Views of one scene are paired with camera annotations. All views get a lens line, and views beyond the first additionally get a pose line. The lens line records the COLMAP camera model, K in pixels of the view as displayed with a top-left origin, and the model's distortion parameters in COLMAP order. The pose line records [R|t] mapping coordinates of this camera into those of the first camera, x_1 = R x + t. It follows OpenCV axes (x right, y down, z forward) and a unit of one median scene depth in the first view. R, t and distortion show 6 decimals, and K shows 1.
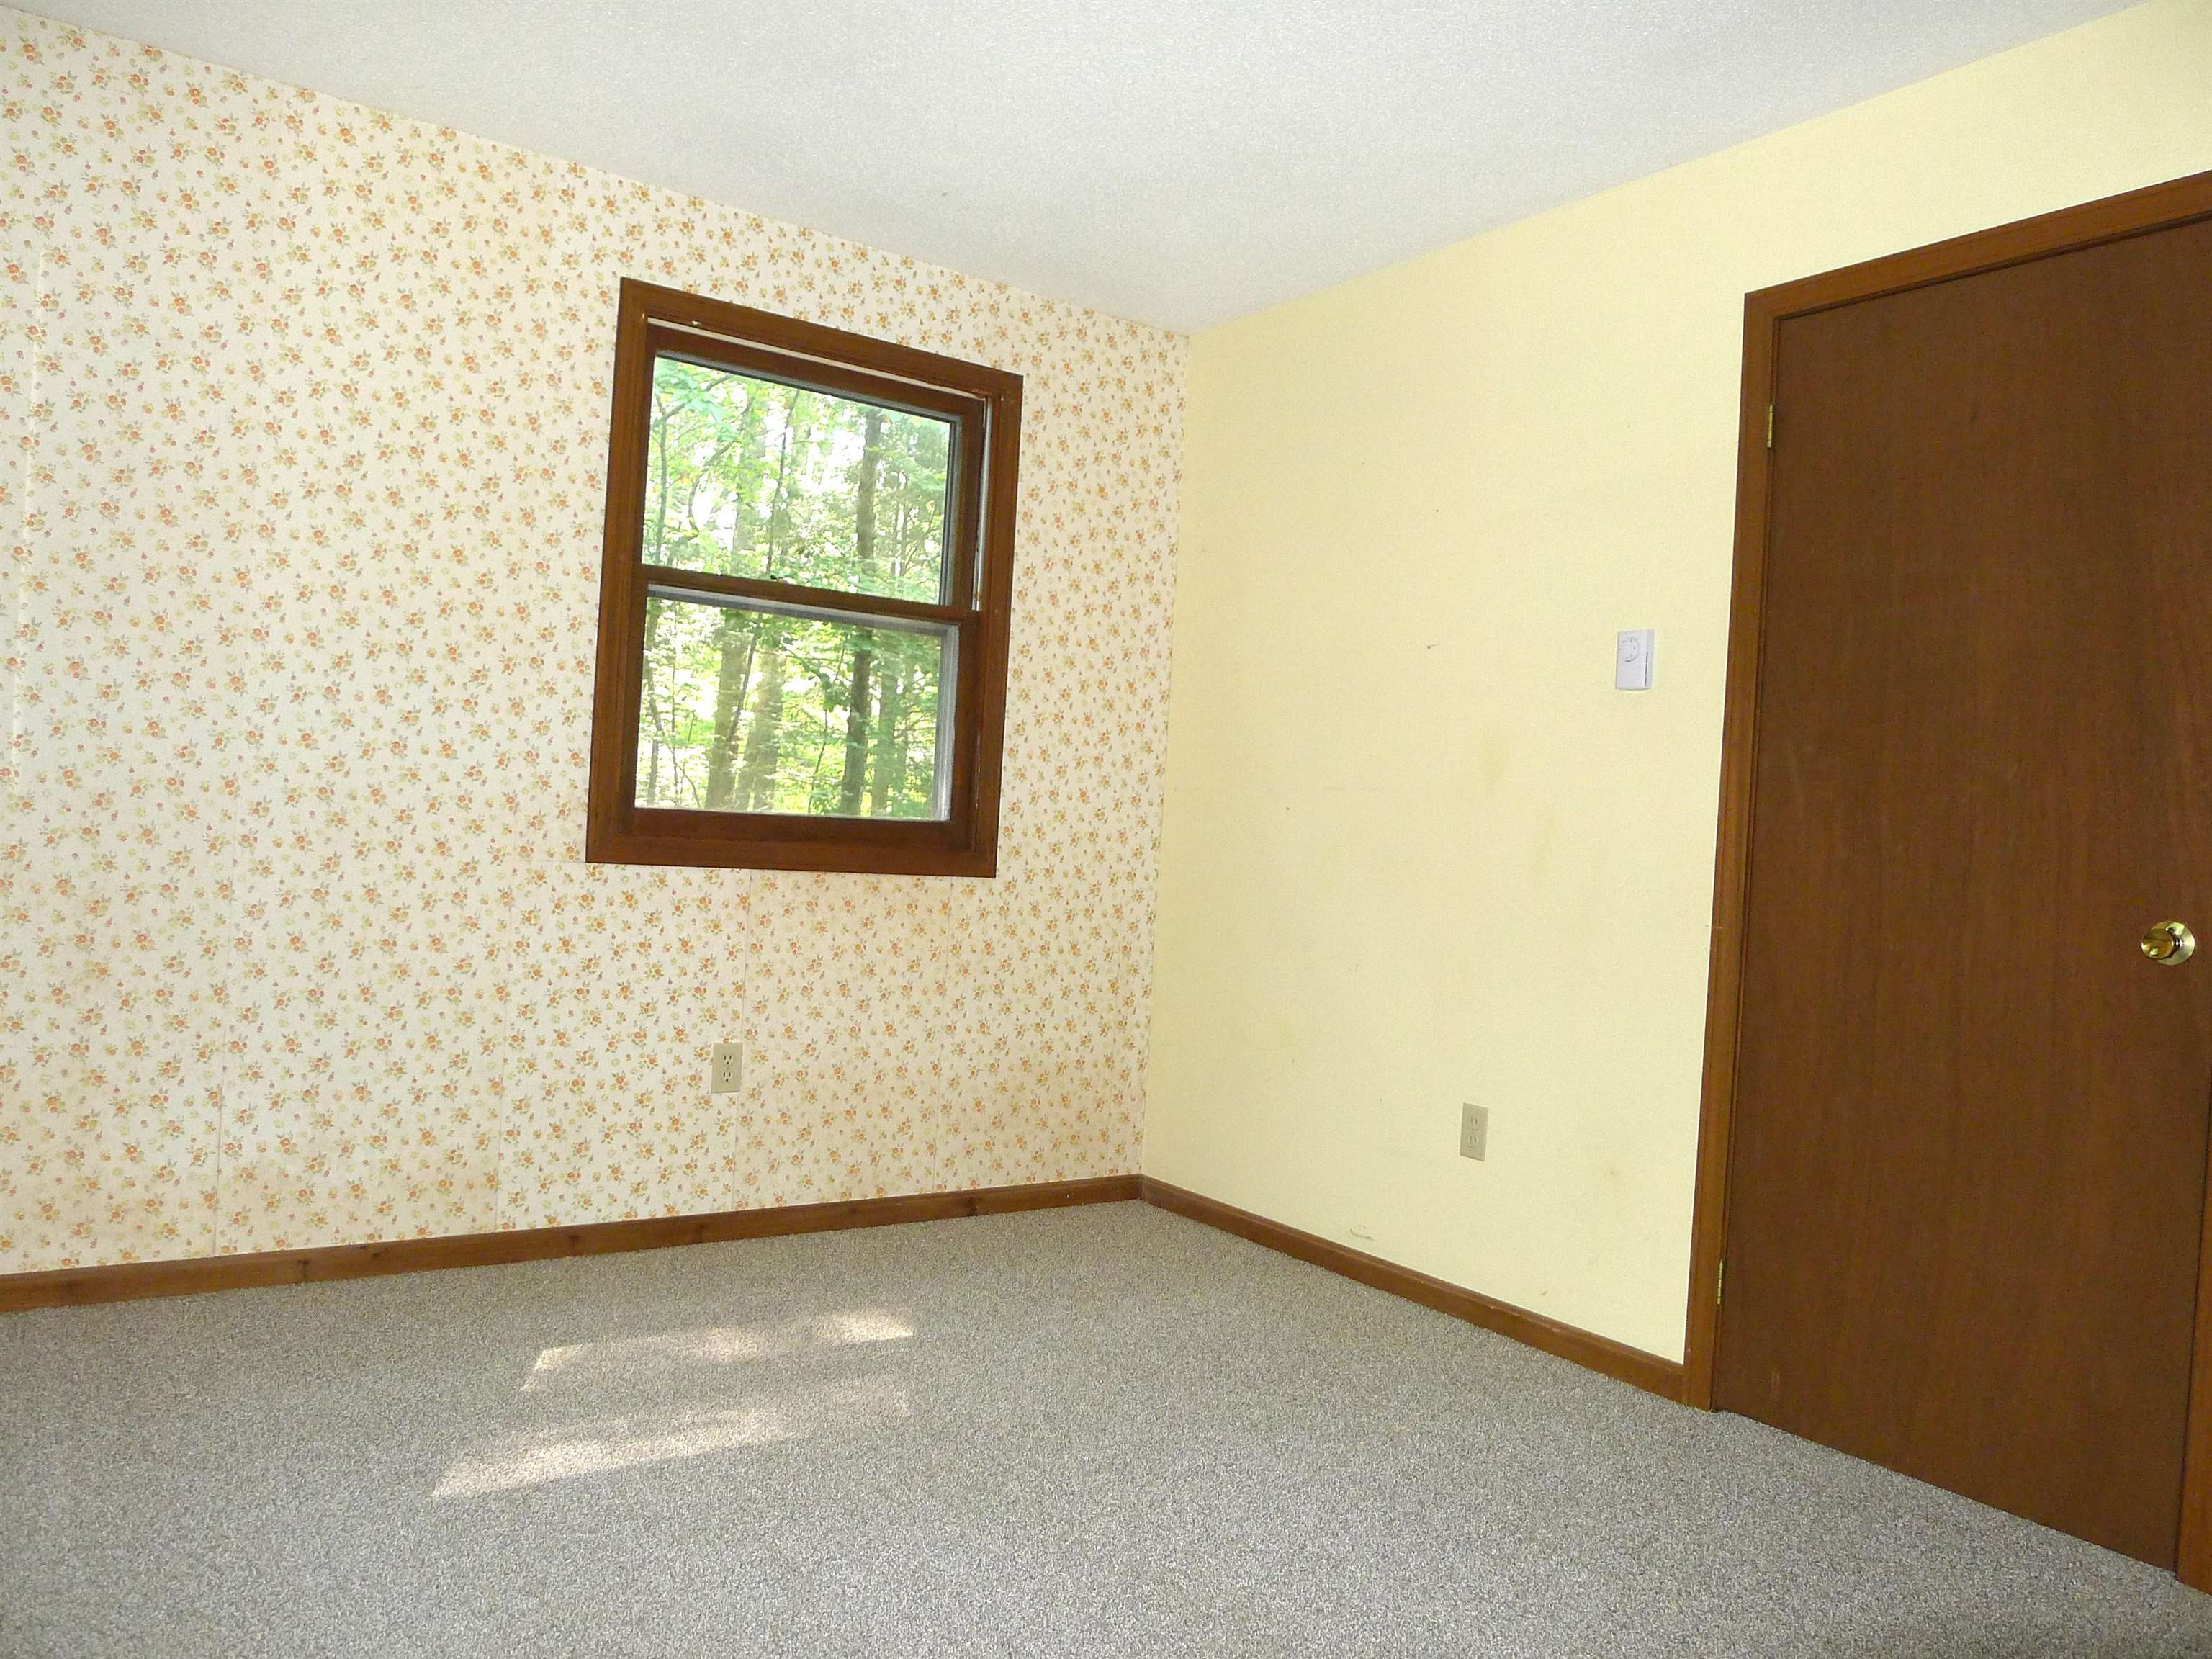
lens RADIAL K [[1625.4, 0, 1140.3], [0, 1625.4, 819.6], [0, 0, 1]] dist [-0.055375, 0.012932]
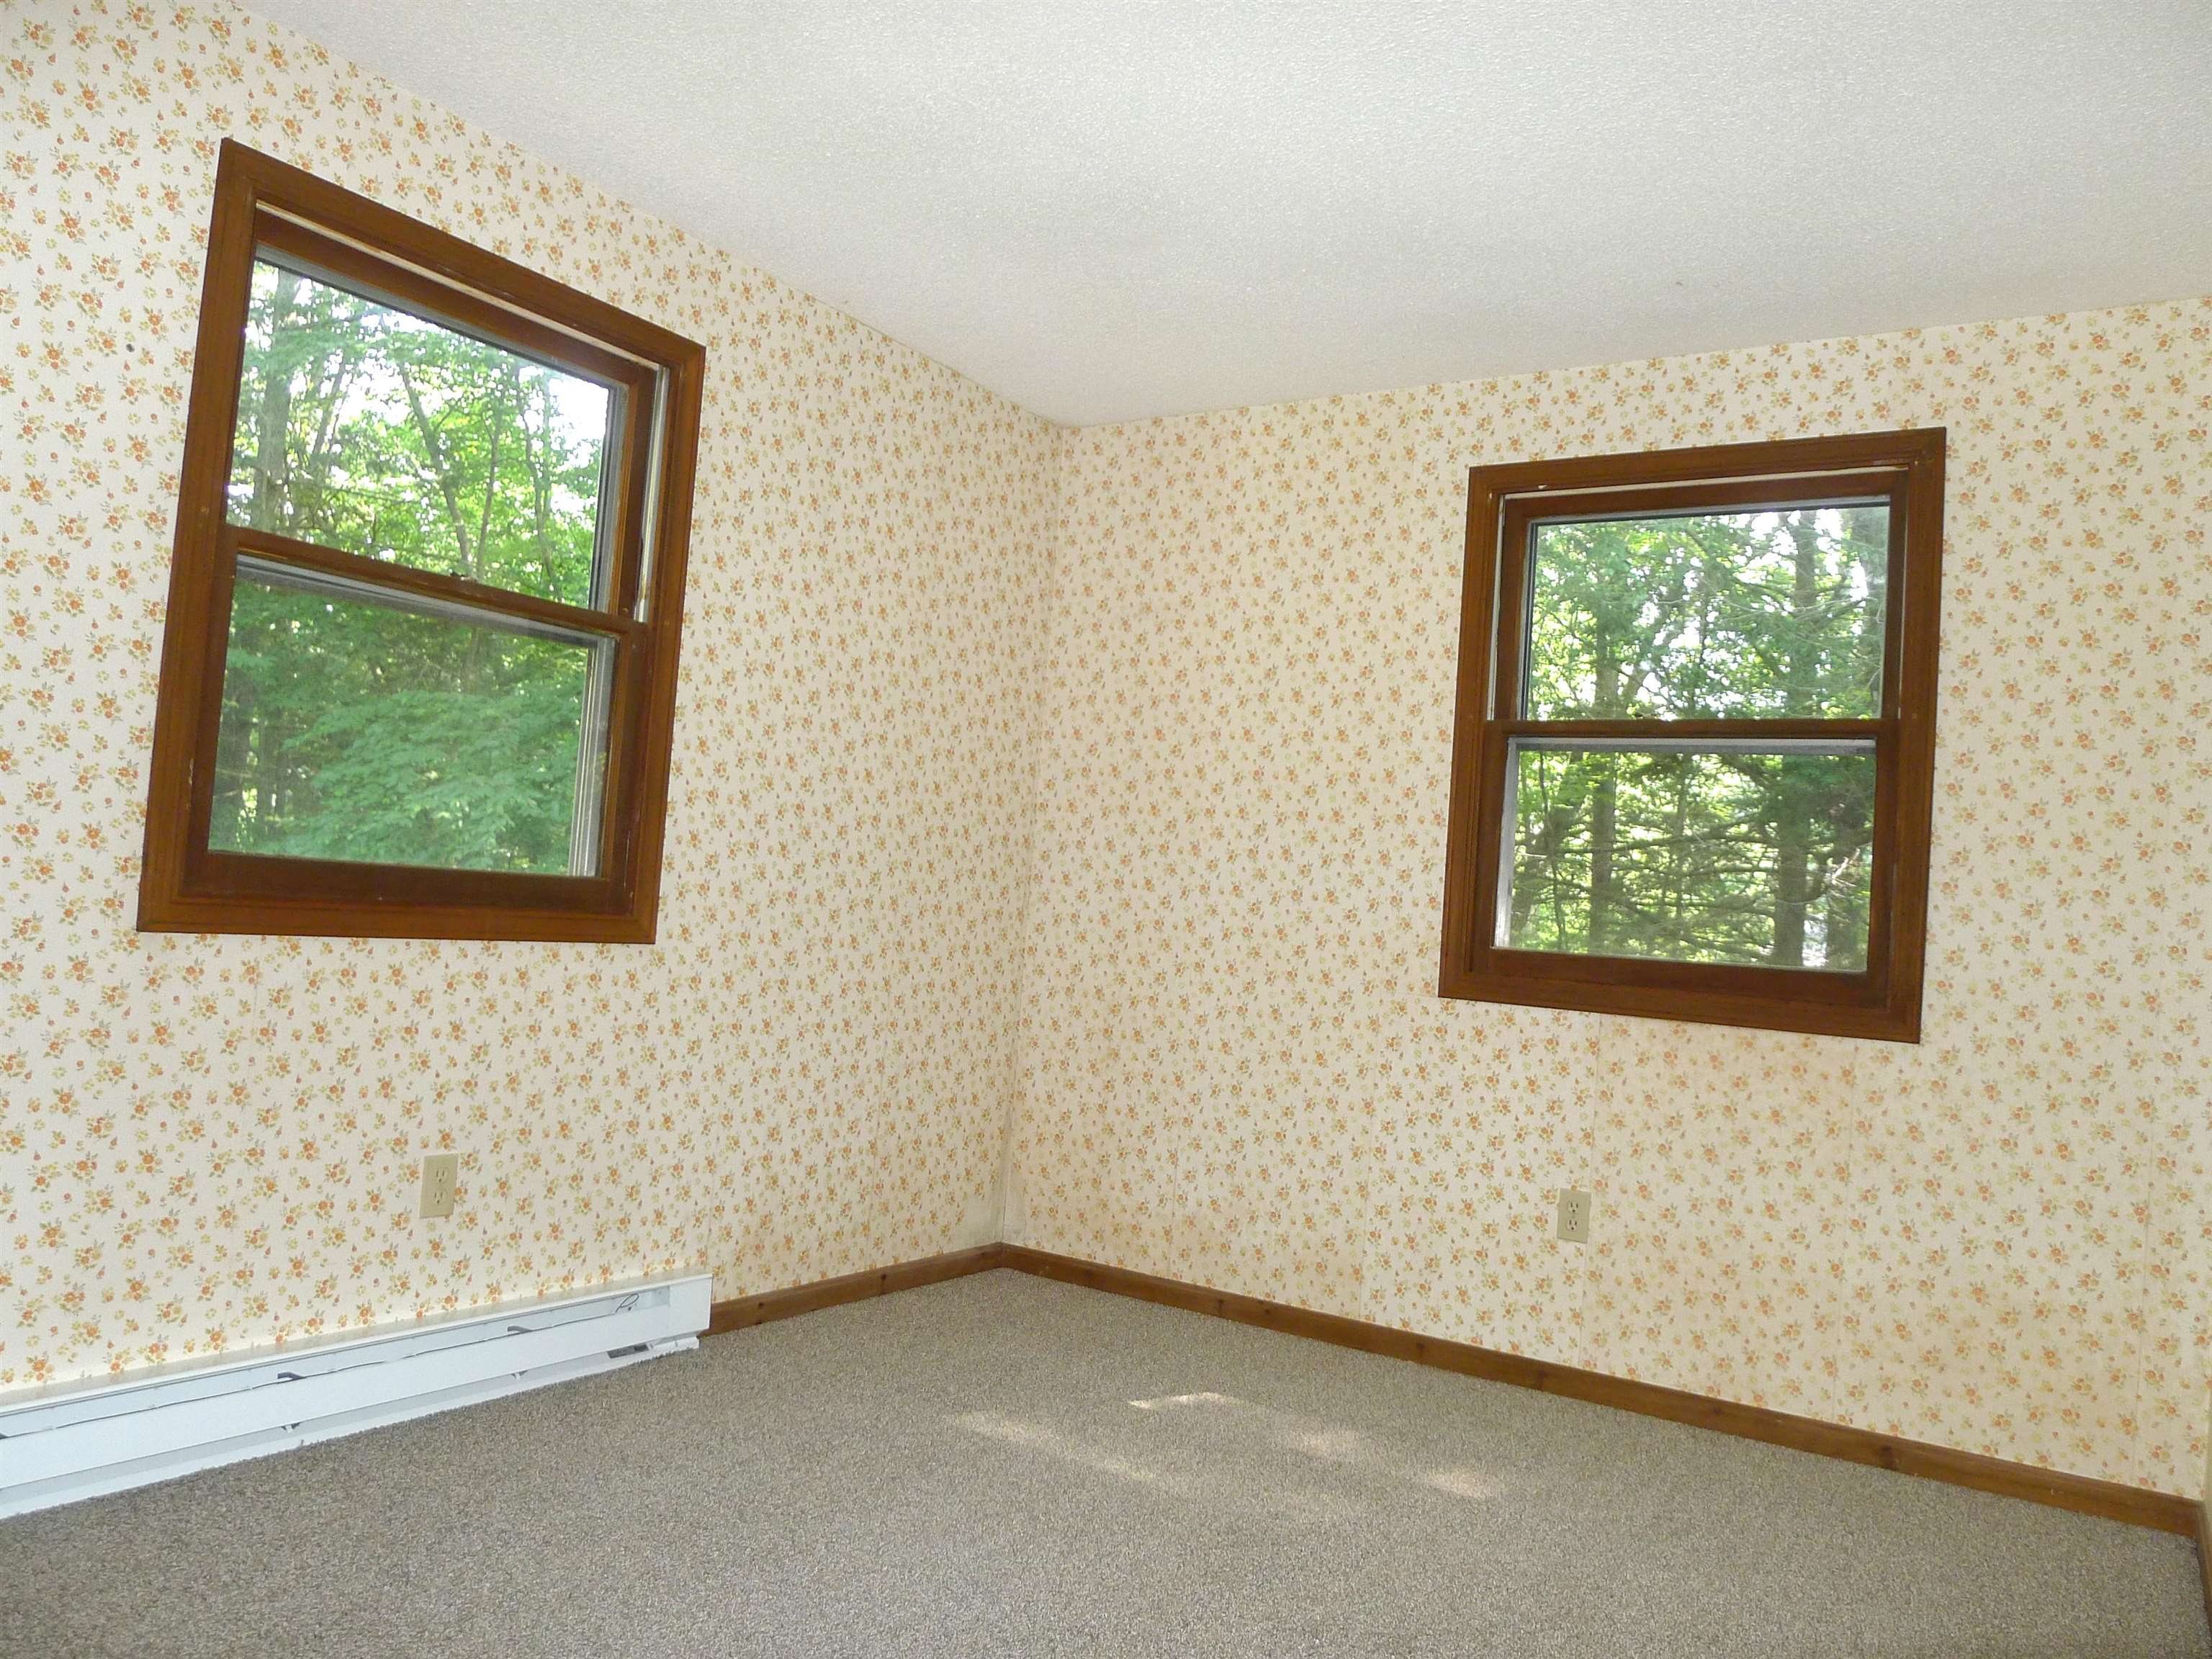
lens RADIAL K [[1551.3, 0, 1112.4], [0, 1551.3, 837.5], [0, 0, 1]] dist [-0.050550, 0.015713]
pose [[0.361943, -0.076776, -0.929033, 0.535189], [-0.049661, 0.993599, -0.101459, 0.034876], [0.930876, 0.082859, 0.355814, 0.395904]]
